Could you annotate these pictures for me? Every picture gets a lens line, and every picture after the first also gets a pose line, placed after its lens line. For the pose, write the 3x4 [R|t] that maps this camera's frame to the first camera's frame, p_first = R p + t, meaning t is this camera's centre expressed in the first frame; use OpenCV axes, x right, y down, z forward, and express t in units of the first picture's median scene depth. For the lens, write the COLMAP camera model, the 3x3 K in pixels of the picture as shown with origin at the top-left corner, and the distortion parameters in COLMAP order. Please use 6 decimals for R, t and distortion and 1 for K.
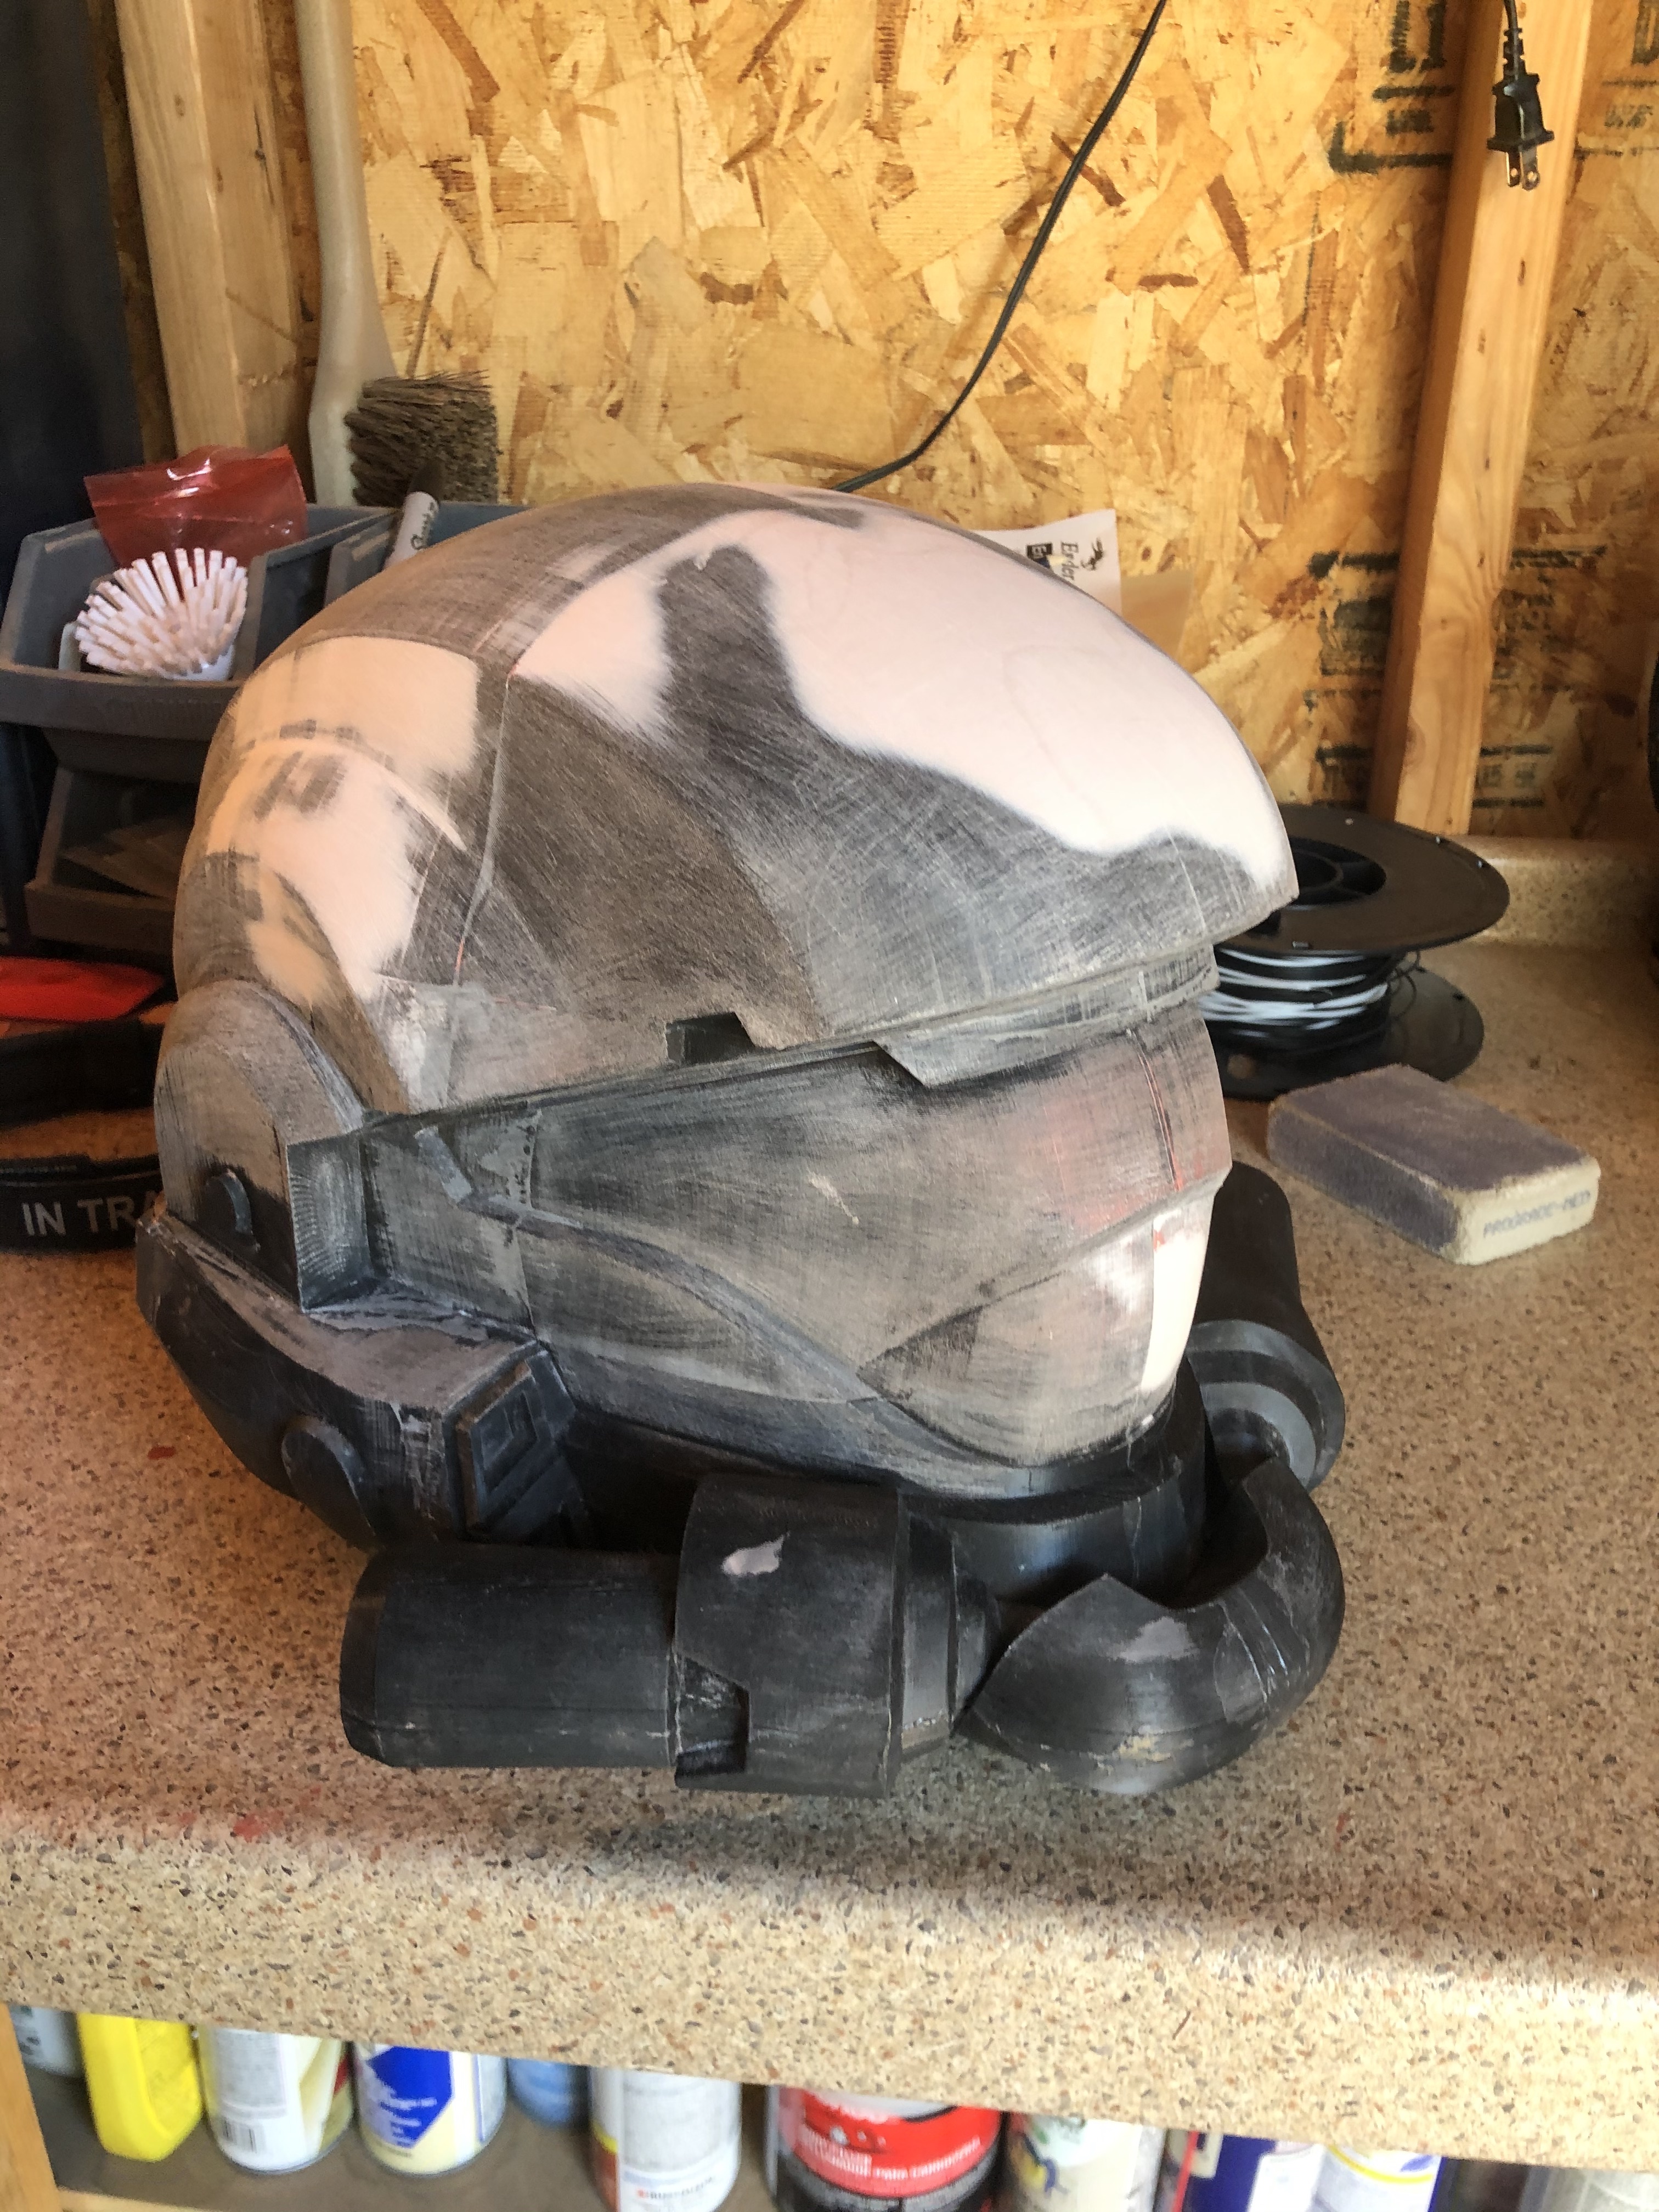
lens RADIAL K [[1819.9, 0, 834.0], [0, 1819.9, 1100.8], [0, 0, 1]] dist [0.011631, -0.018502]
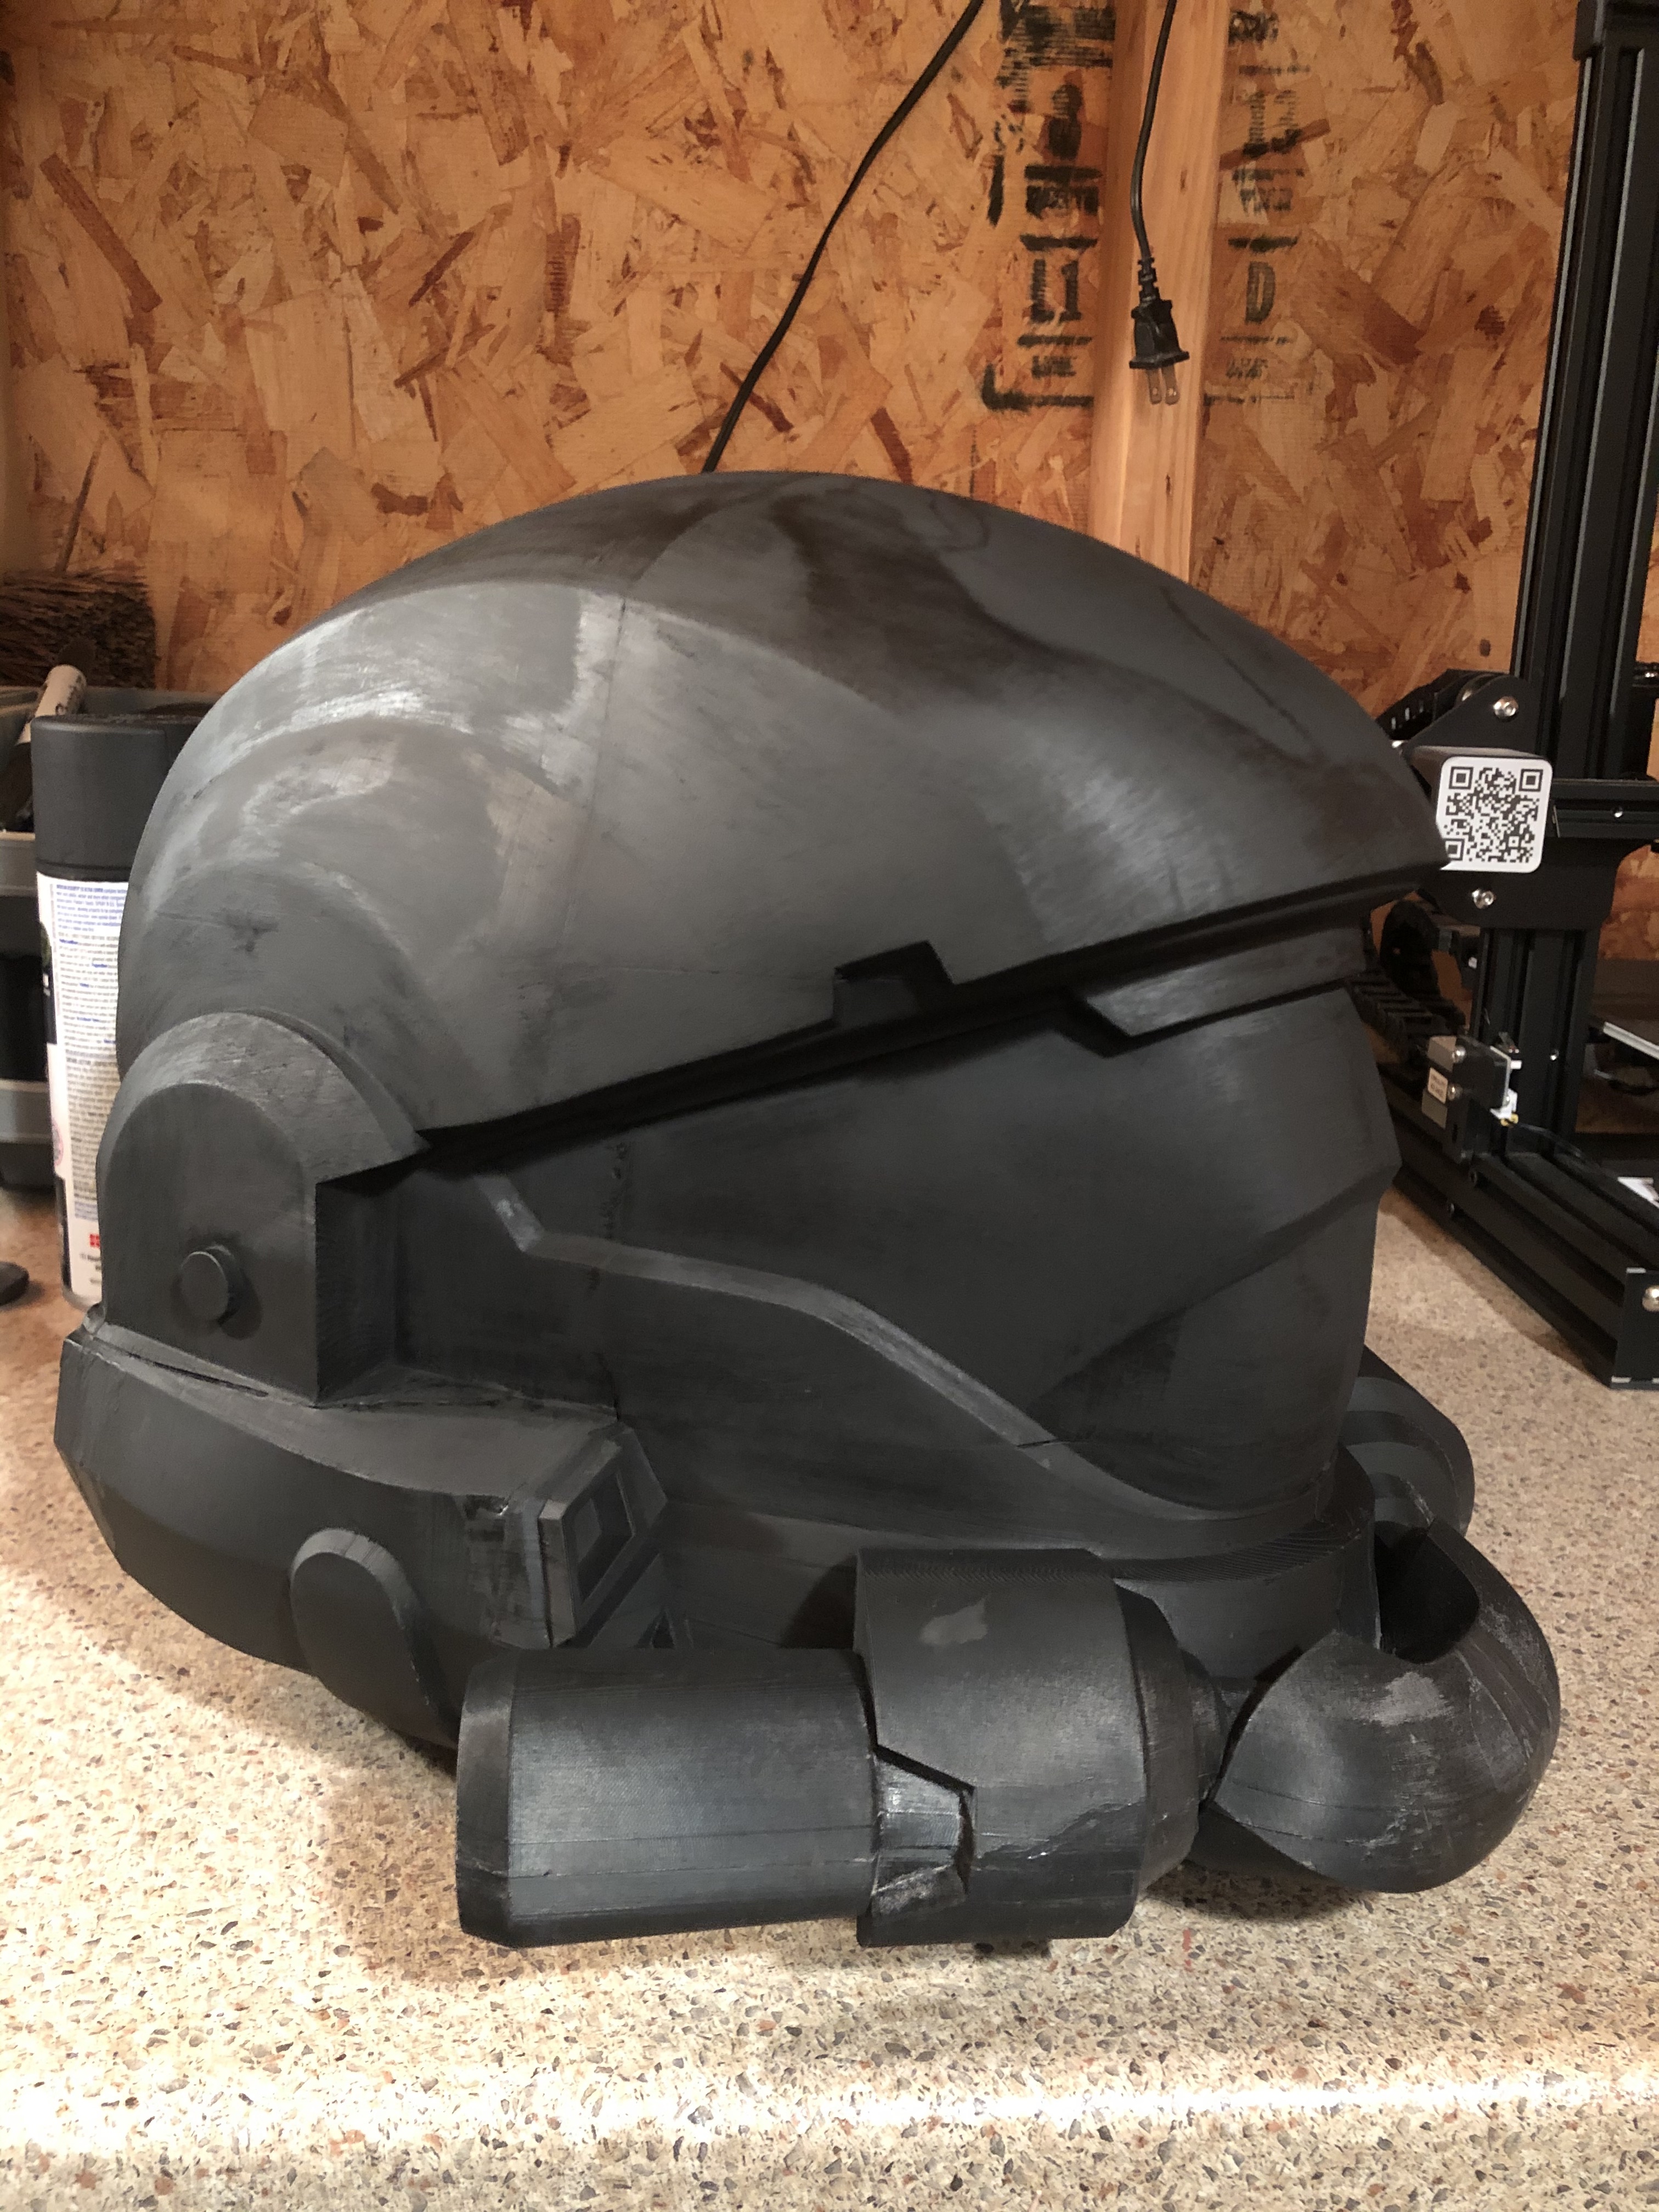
lens RADIAL K [[1819.9, 0, 838.9], [0, 1819.9, 1103.1], [0, 0, 1]] dist [0.011631, -0.018502]
pose [[0.983611, -0.021967, 0.178962, -0.010634], [0.055749, 0.980967, -0.186000, 0.092775], [-0.171470, 0.192929, 0.966114, 0.081924]]
